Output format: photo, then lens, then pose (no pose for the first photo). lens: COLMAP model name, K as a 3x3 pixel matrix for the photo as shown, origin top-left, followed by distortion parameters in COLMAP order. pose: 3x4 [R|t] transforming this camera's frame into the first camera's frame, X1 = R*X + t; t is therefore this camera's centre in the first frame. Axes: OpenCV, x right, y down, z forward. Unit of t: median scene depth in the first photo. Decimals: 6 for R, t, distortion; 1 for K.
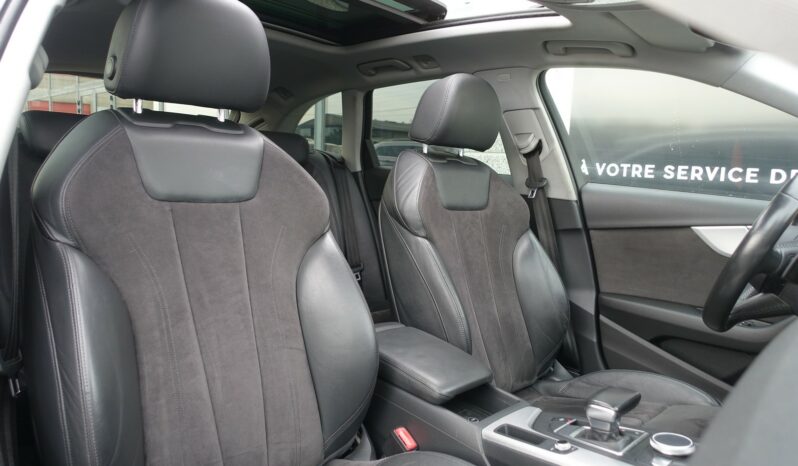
lens RADIAL K [[544.2, 0, 398.5], [0, 544.2, 231.4], [0, 0, 1]] dist [-0.010597, 0.001388]
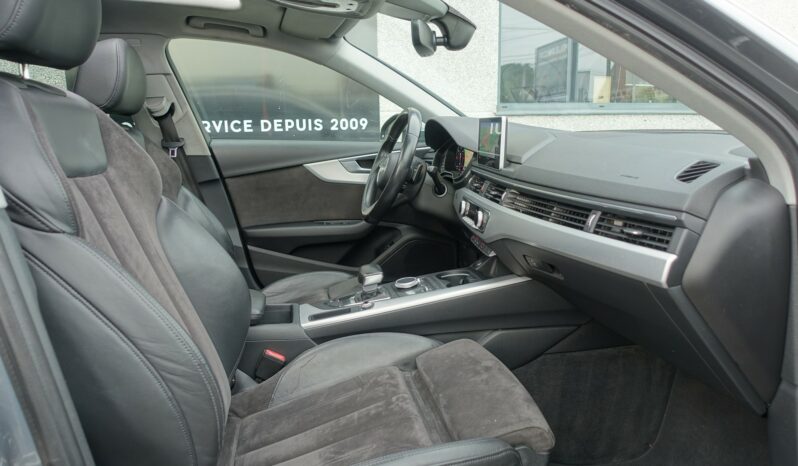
lens RADIAL K [[544.2, 0, 400.3], [0, 544.2, 233.2], [0, 0, 1]] dist [-0.010597, 0.001388]
pose [[0.549093, -0.214034, 0.807890, -0.426114], [0.145735, 0.976363, 0.159616, -0.020407], [-0.822957, 0.030094, 0.567306, 0.010552]]
